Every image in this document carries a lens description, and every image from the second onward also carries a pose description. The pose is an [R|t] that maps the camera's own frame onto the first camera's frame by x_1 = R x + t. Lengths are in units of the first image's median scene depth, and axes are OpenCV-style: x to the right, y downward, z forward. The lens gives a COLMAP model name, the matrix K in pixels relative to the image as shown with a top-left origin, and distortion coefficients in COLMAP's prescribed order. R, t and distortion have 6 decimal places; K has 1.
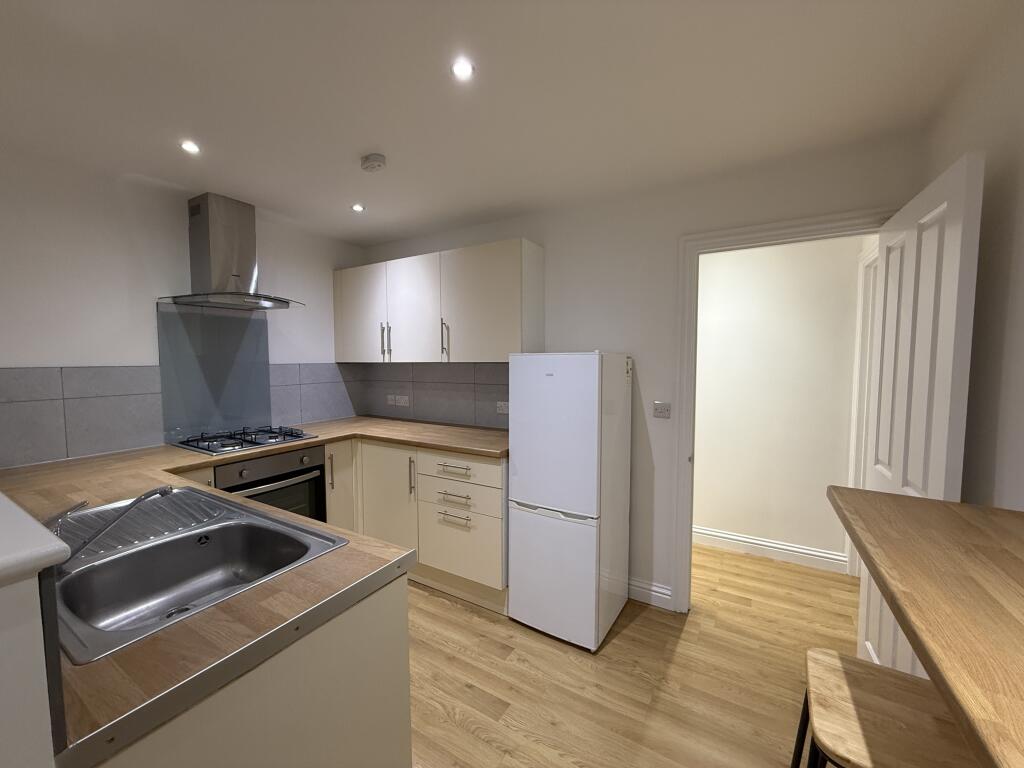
lens RADIAL K [[409.2, 0, 508.8], [0, 409.2, 383.6], [0, 0, 1]] dist [0.000144, 0.000058]
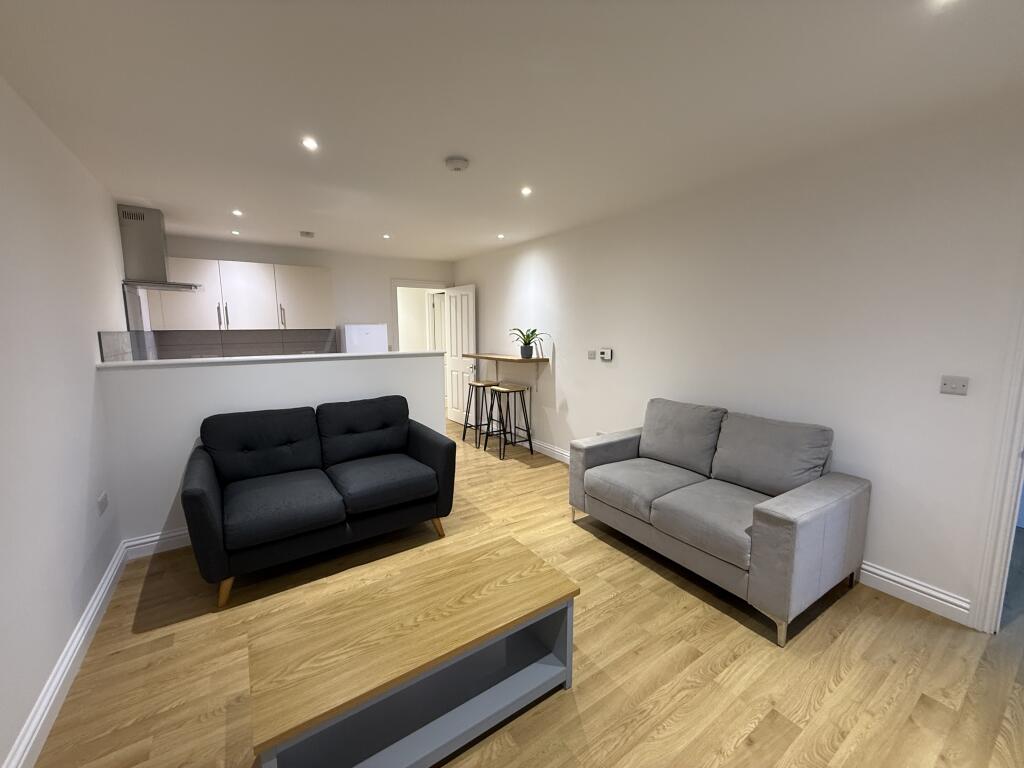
lens RADIAL K [[409.2, 0, 508.8], [0, 409.2, 383.6], [0, 0, 1]] dist [0.000144, 0.000058]
pose [[0.427860, -0.118687, 0.896018, -1.461106], [0.066348, 0.992791, 0.099823, 0.073317], [-0.901406, 0.016738, 0.432650, -0.667457]]
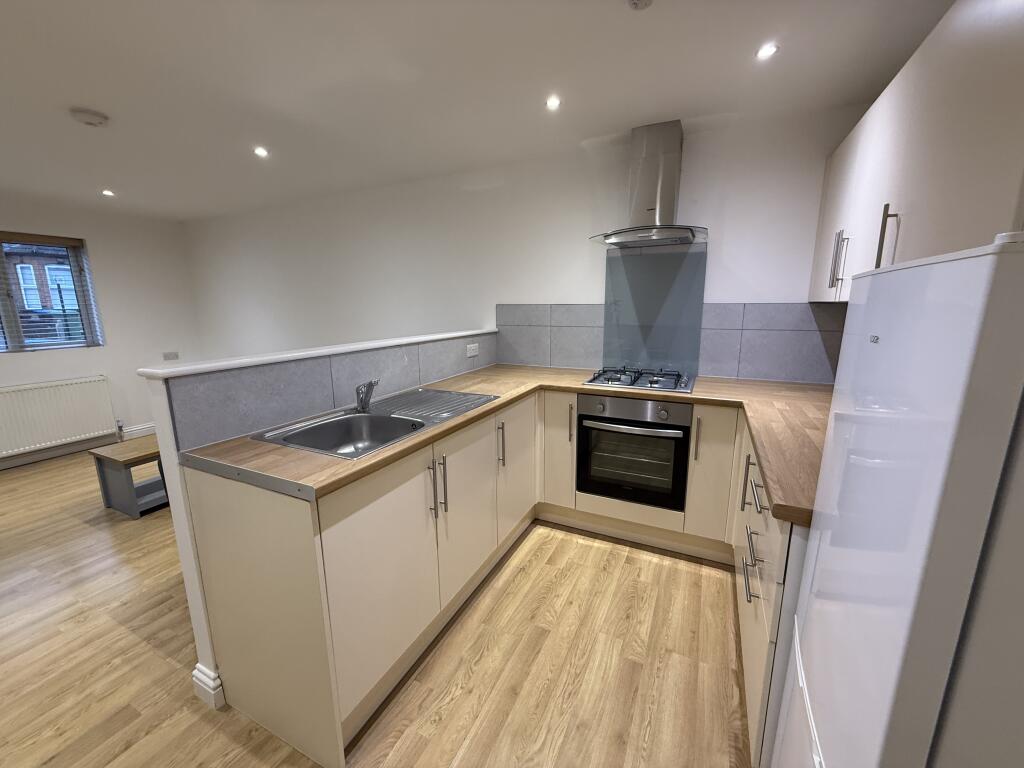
lens RADIAL K [[409.2, 0, 508.8], [0, 409.2, 383.6], [0, 0, 1]] dist [0.000144, 0.000058]
pose [[0.096483, 0.195254, -0.975995, 0.315369], [-0.057935, 0.980009, 0.190330, -0.025690], [0.993647, 0.038180, 0.105866, 0.574866]]
